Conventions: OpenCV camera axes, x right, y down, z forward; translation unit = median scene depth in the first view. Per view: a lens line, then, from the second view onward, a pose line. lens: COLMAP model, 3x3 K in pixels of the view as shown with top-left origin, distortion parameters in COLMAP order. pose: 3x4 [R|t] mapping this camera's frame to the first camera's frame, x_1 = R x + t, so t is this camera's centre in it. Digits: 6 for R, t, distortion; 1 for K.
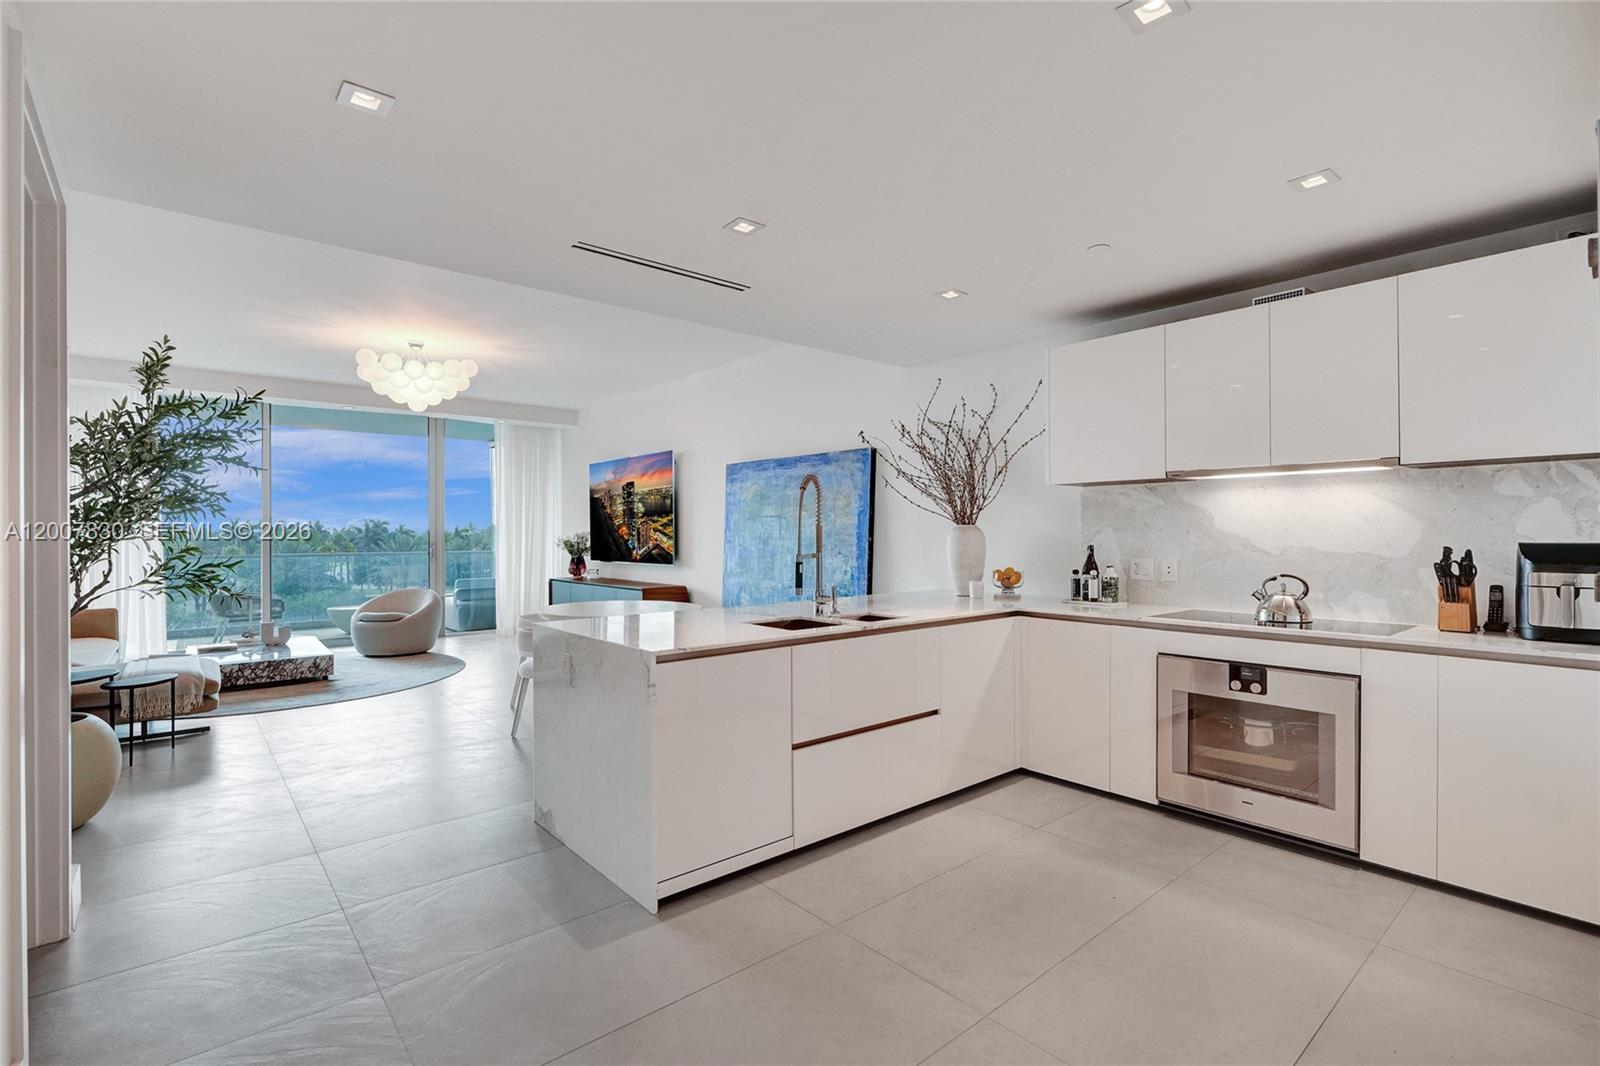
lens RADIAL K [[744.7, 0, 802.4], [0, 744.7, 534.8], [0, 0, 1]] dist [-0.001993, -0.000358]
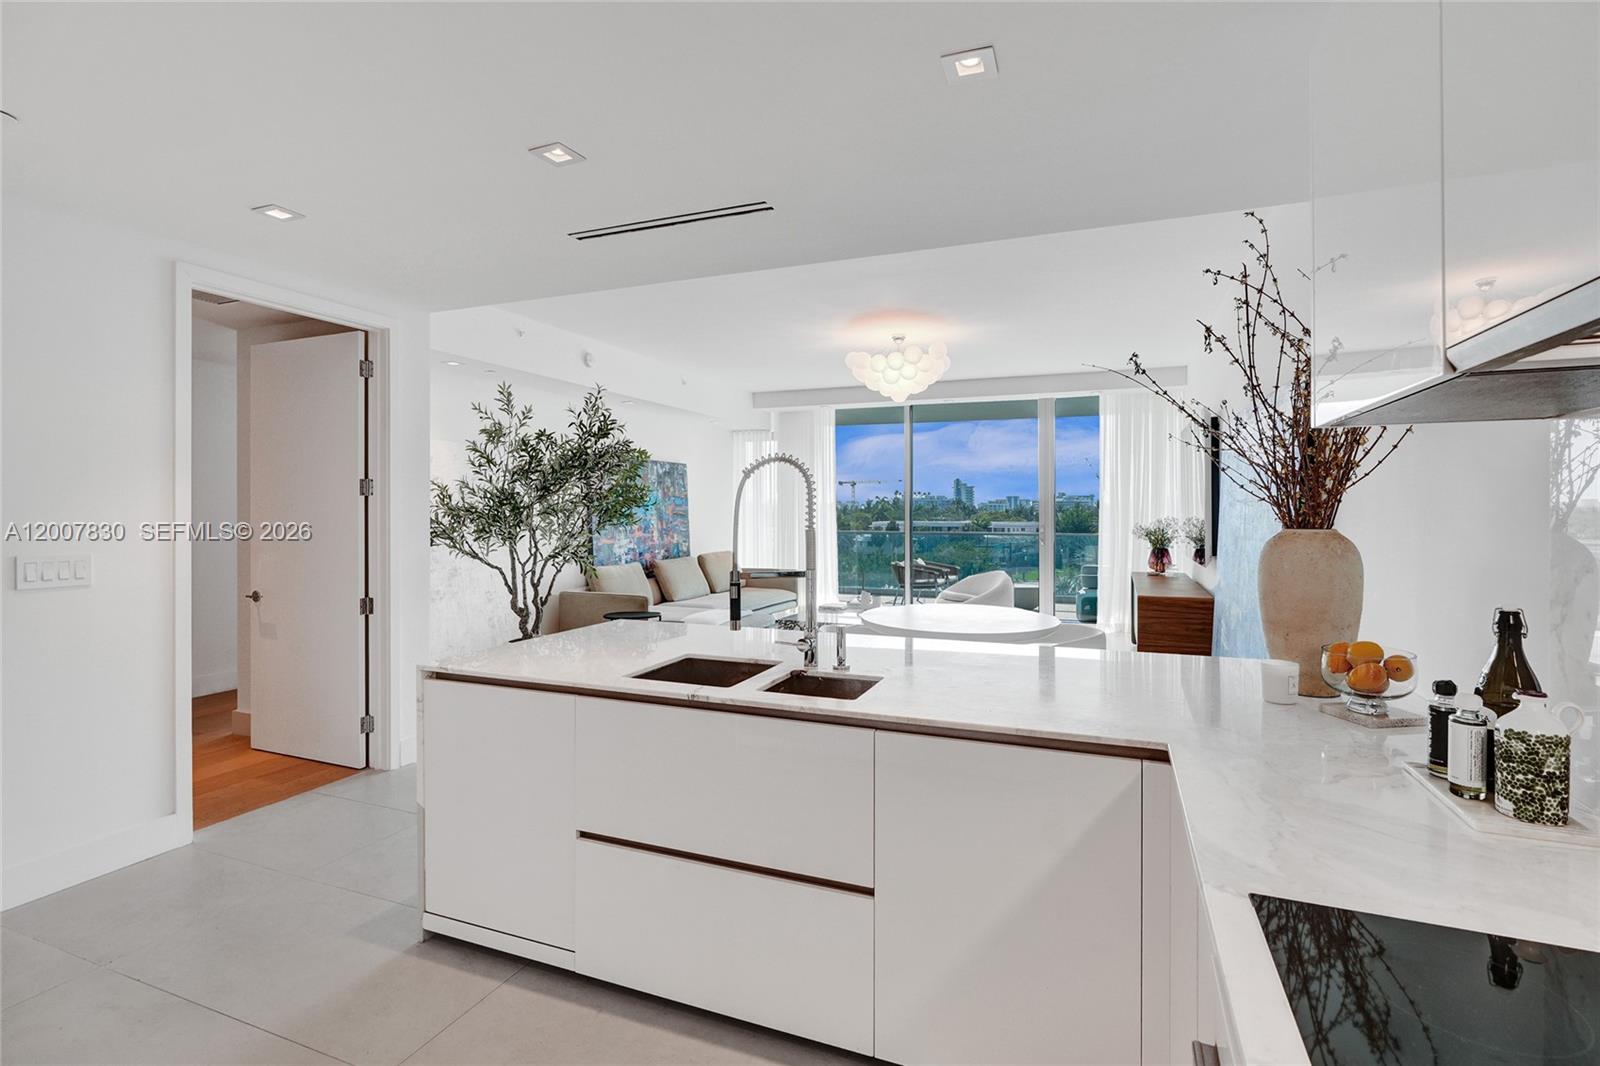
lens RADIAL K [[750.0, 0, 807.1], [0, 750.0, 509.9], [0, 0, 1]] dist [0.000157, 0.000022]
pose [[0.460976, 0.004155, -0.887403, 0.389313], [-0.006374, 0.999979, 0.001371, -0.018356], [0.887390, 0.005025, 0.460993, 0.446292]]
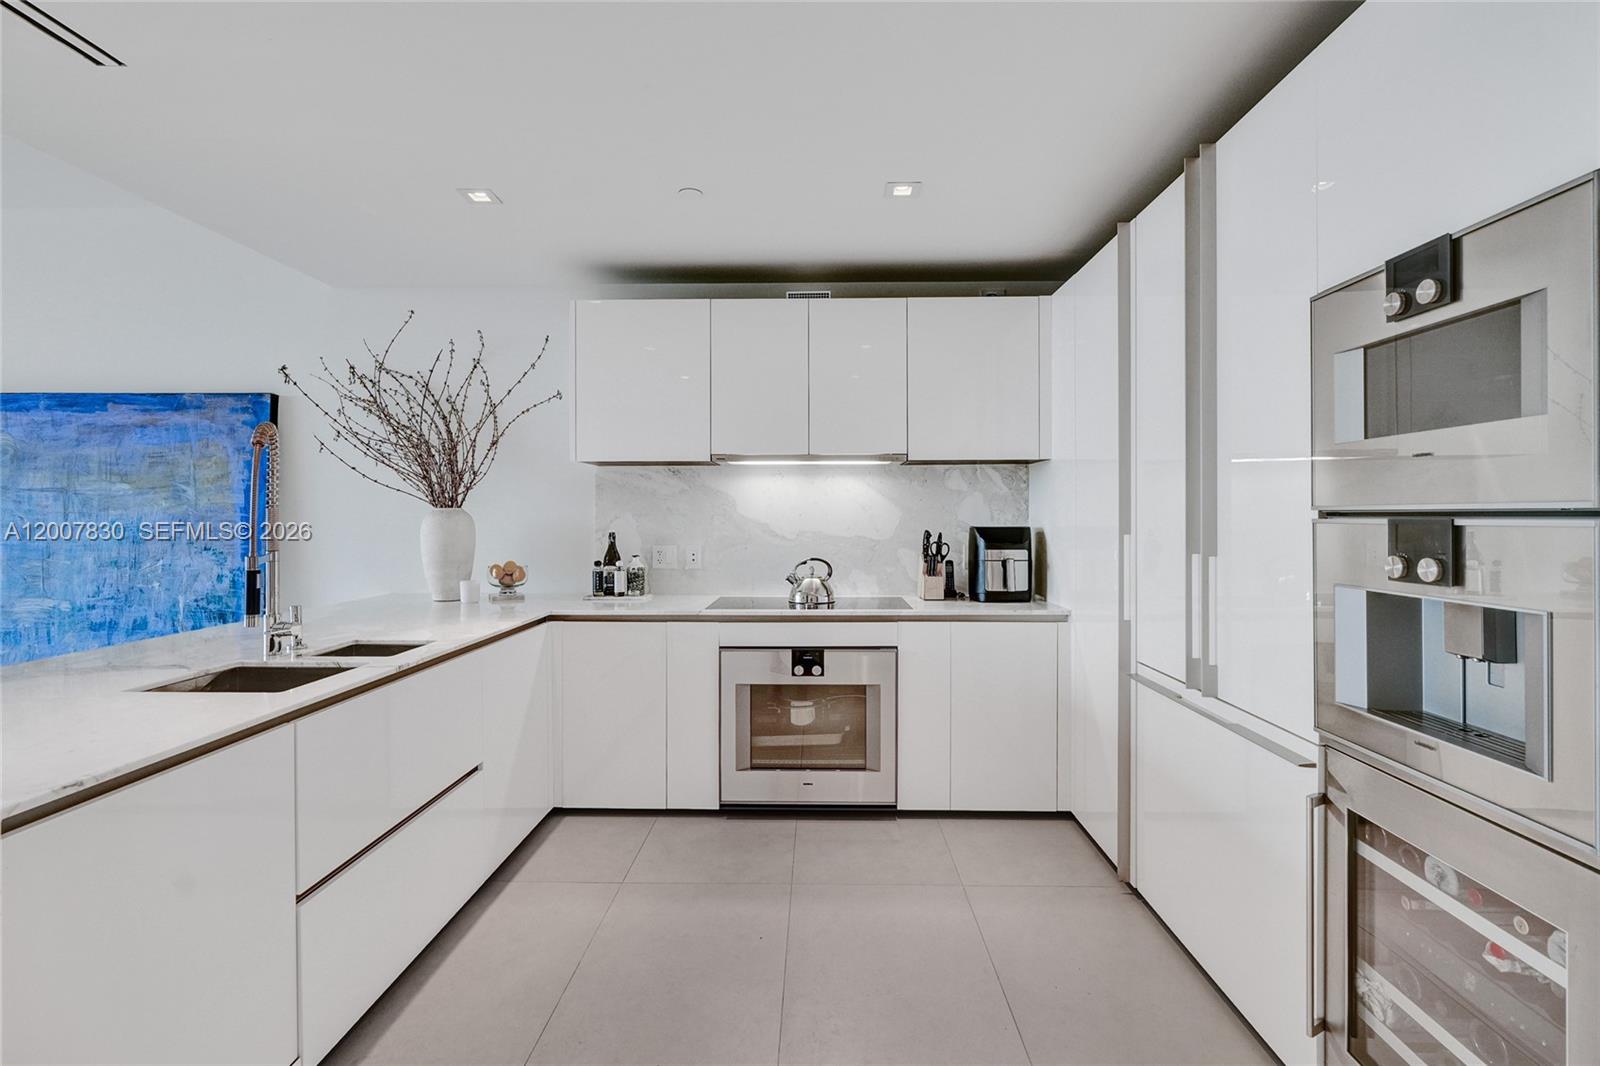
lens RADIAL K [[750.9, 0, 807.7], [0, 750.9, 523.3], [0, 0, 1]] dist [-0.001515, -0.000161]
pose [[0.665518, -0.003833, 0.746372, -0.092581], [0.000679, 0.999990, 0.004530, -0.000633], [-0.746382, -0.002508, 0.665513, 0.175018]]
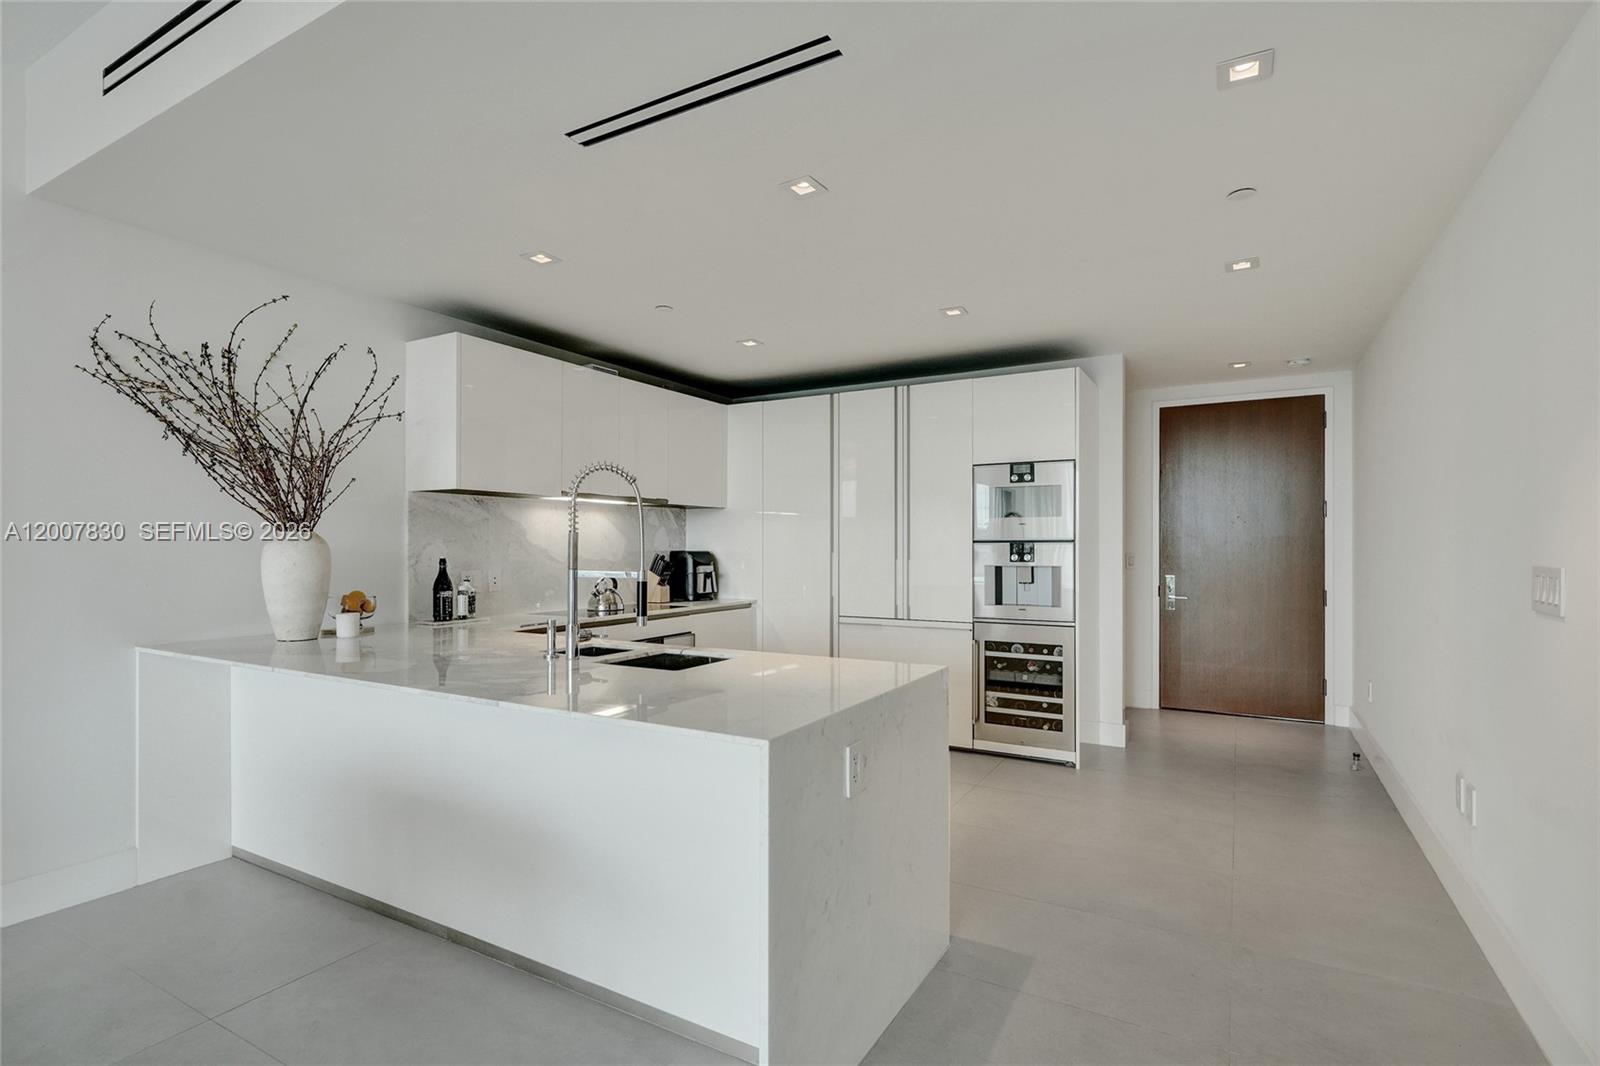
lens RADIAL K [[767.4, 0, 799.8], [0, 767.4, 548.1], [0, 0, 1]] dist [-0.000055, 0.000009]
pose [[-0.333022, 0.002658, 0.942915, -0.470552], [0.006900, 0.999976, -0.000382, 0.003664], [-0.942894, 0.006379, -0.333033, 0.675967]]
